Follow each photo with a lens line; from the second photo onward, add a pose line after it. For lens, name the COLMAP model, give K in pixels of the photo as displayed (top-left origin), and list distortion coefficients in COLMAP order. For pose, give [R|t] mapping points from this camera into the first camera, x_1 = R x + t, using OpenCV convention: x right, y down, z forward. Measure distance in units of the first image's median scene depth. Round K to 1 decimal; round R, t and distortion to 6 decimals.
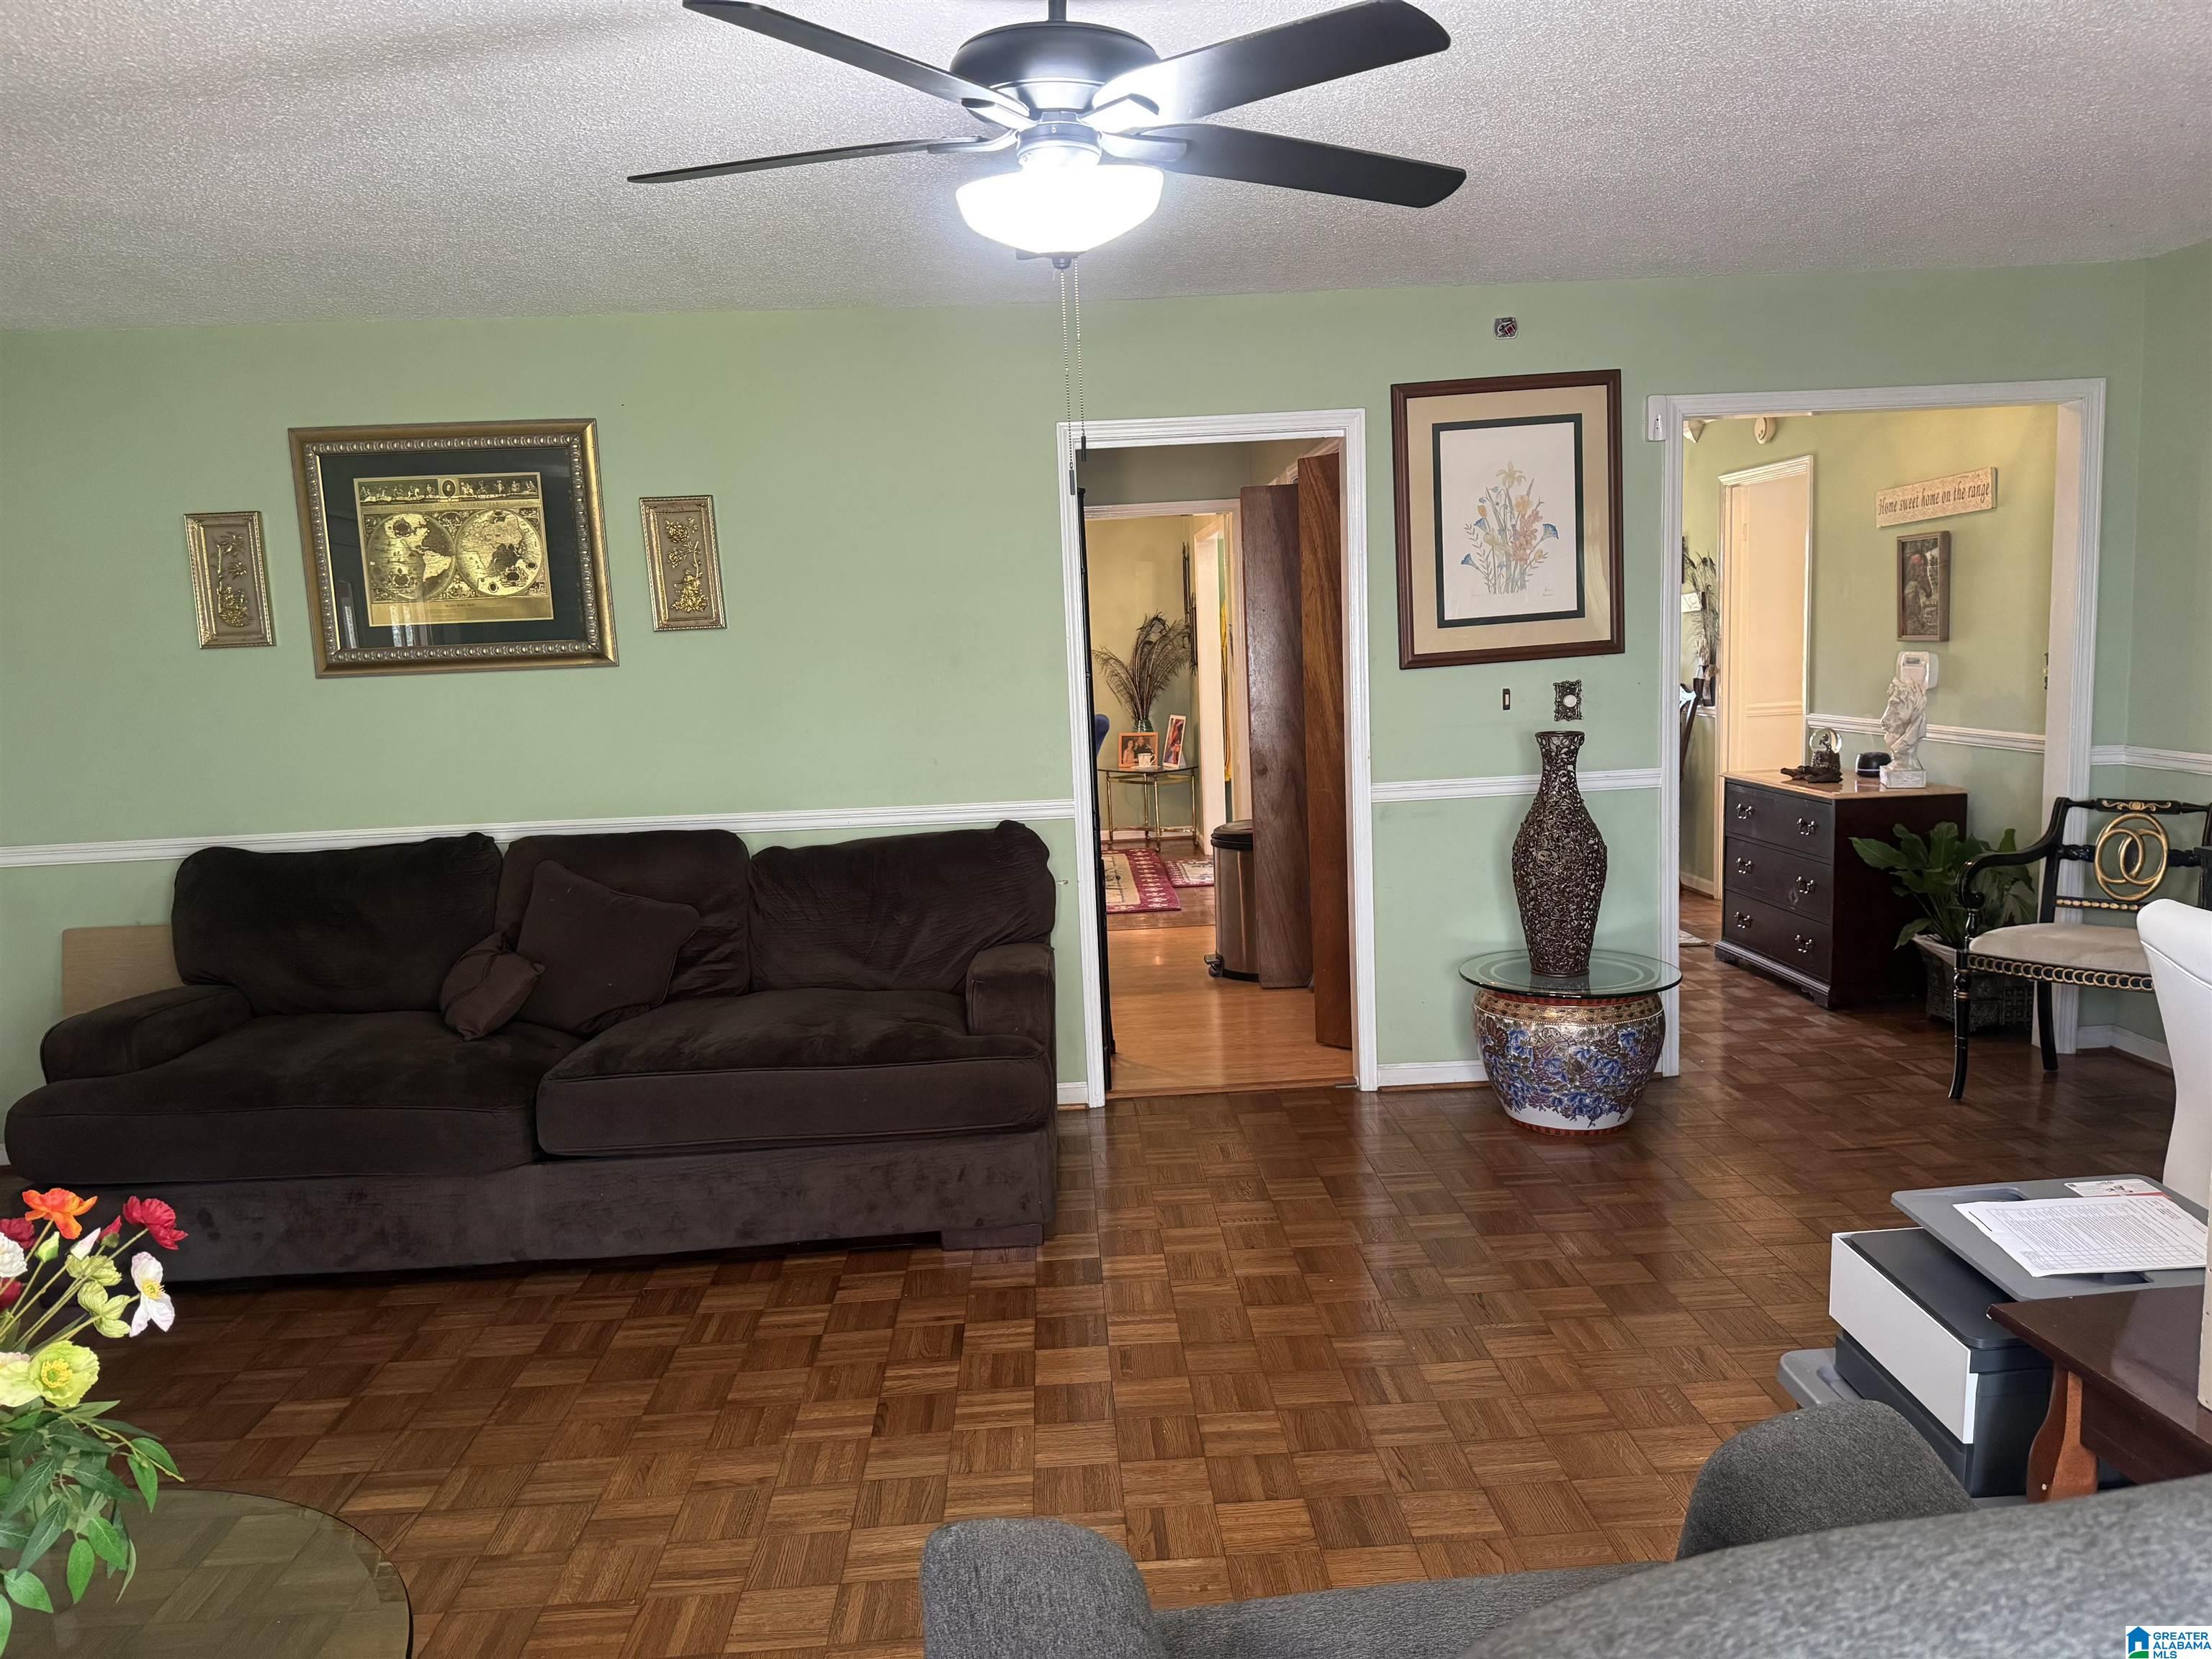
lens RADIAL K [[1550.4, 0, 1108.8], [0, 1550.4, 868.7], [0, 0, 1]] dist [0.133881, -0.179697]
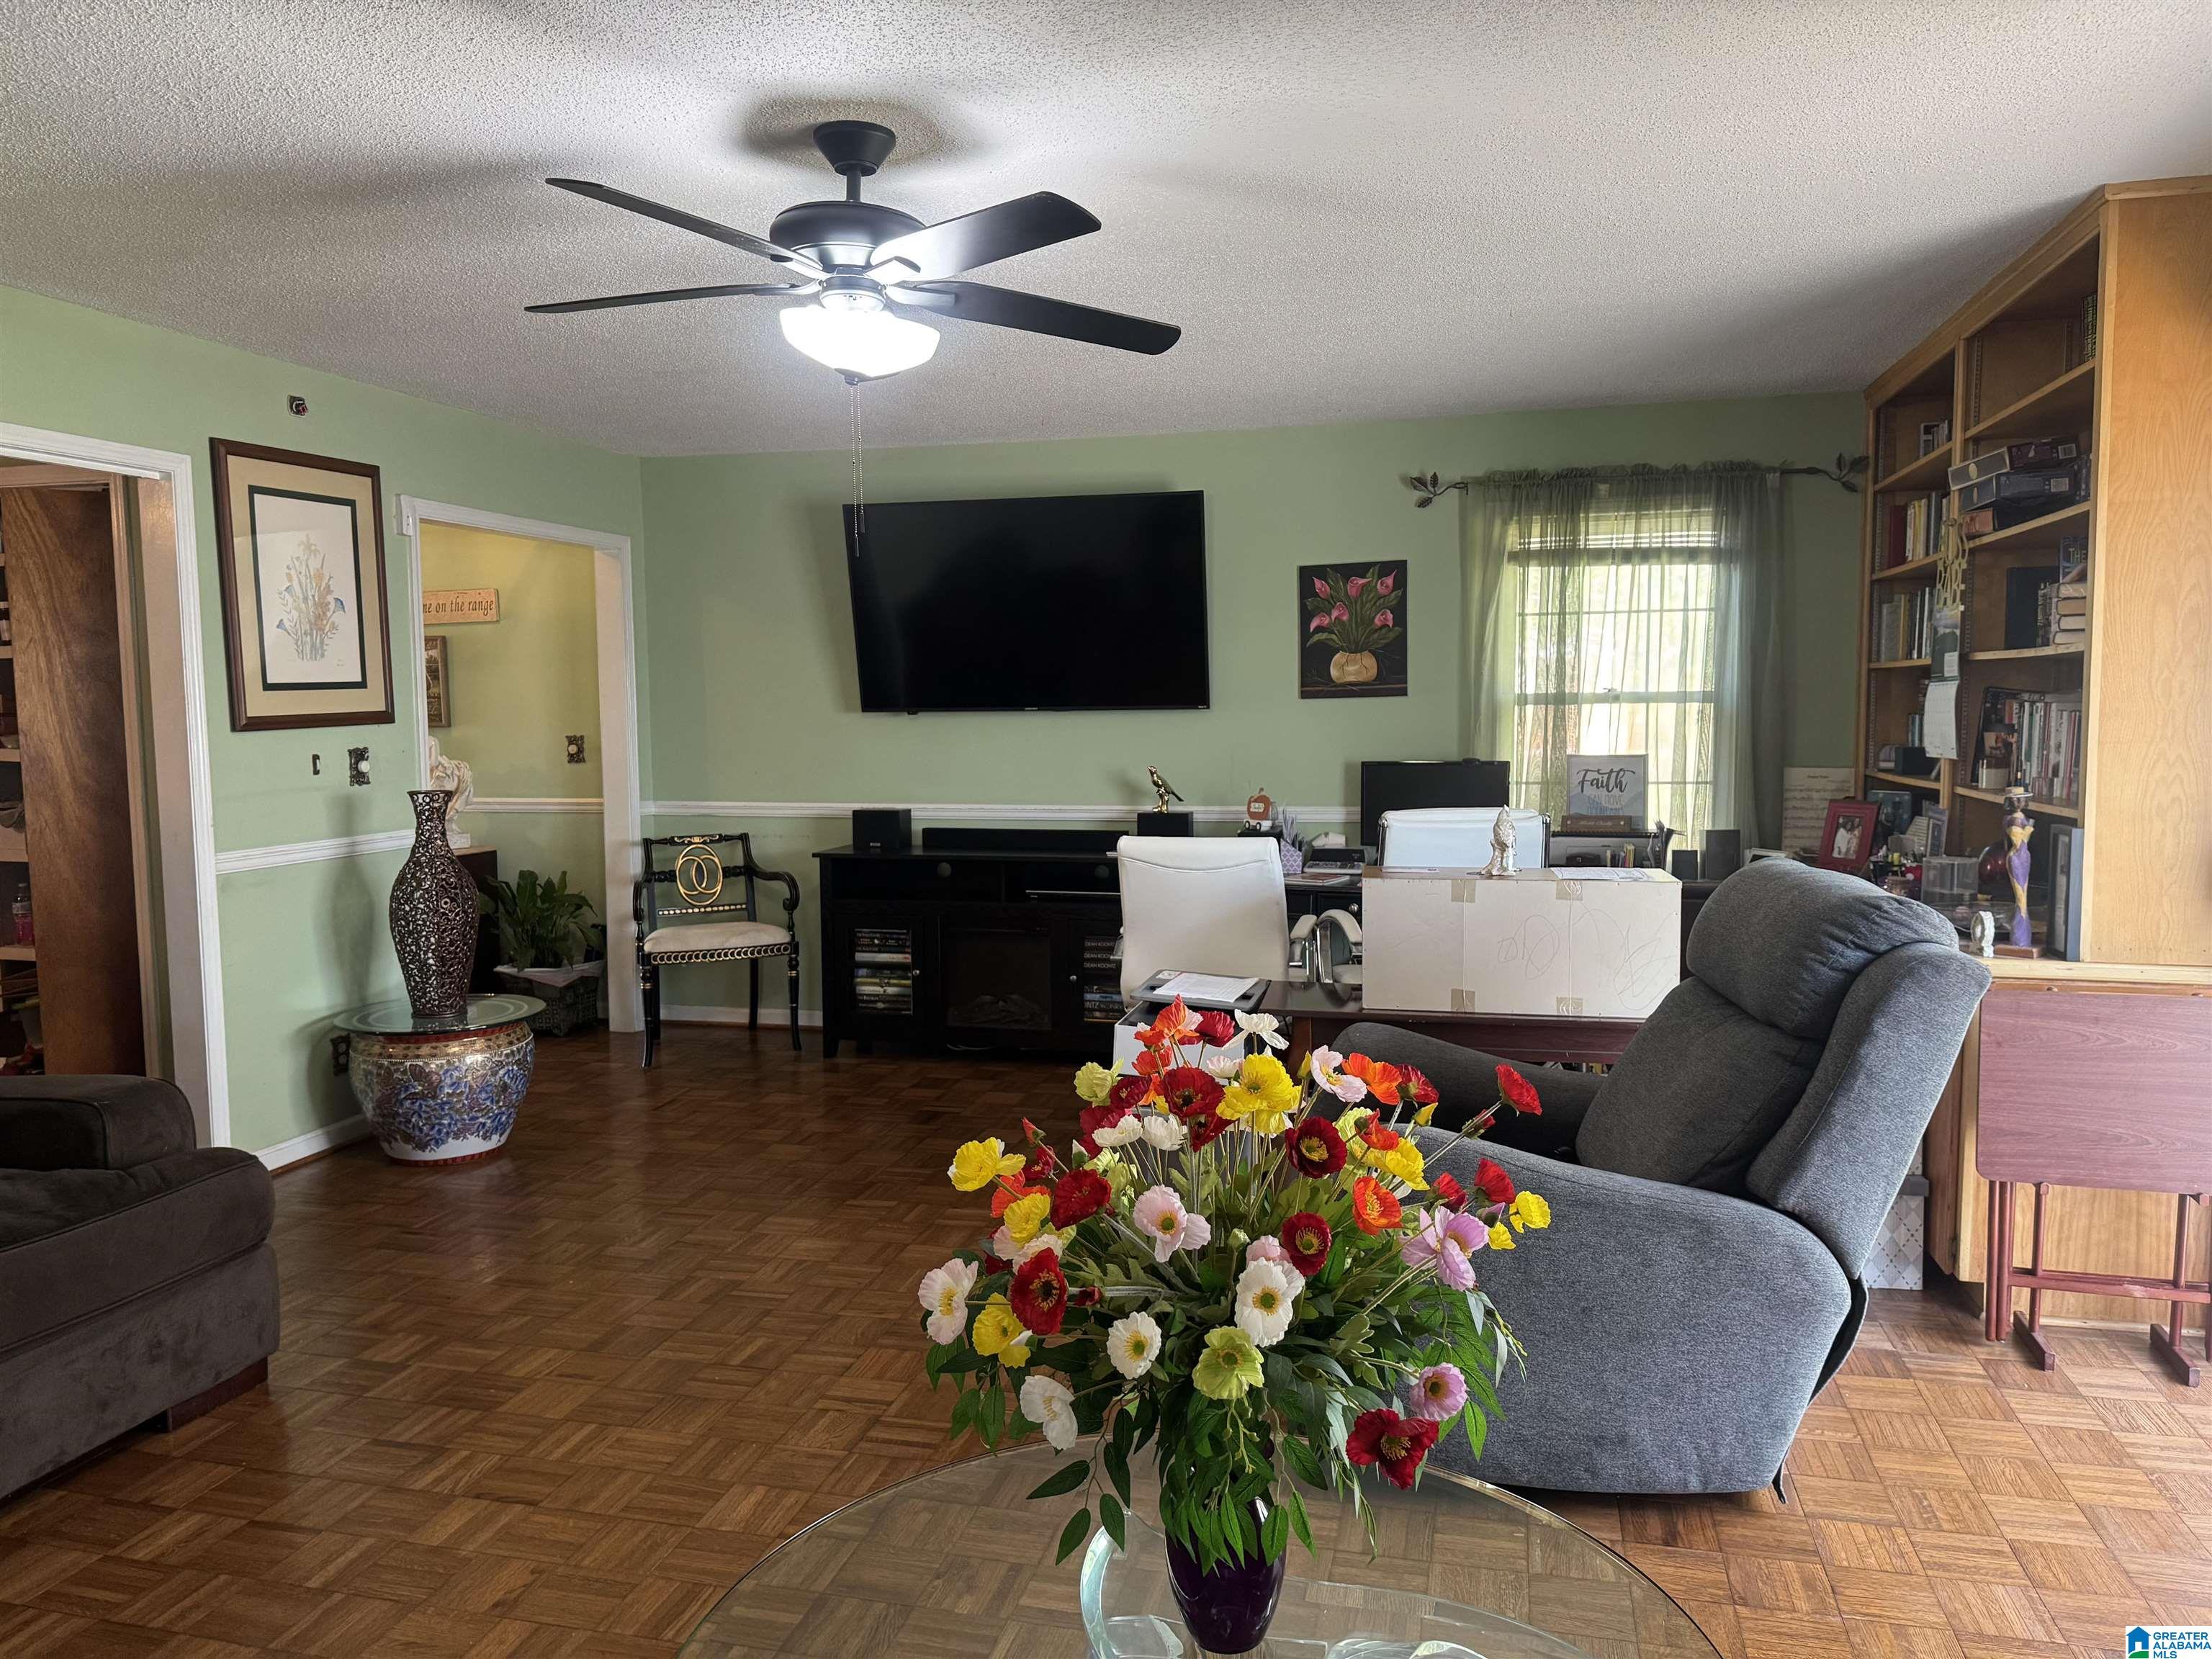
lens RADIAL K [[1550.4, 0, 1108.8], [0, 1550.4, 868.7], [0, 0, 1]] dist [0.133881, -0.179697]
pose [[0.297599, -0.063612, 0.952569, -0.584540], [0.138054, 0.990158, 0.022992, 0.005674], [-0.944657, 0.124663, 0.303451, 0.217592]]
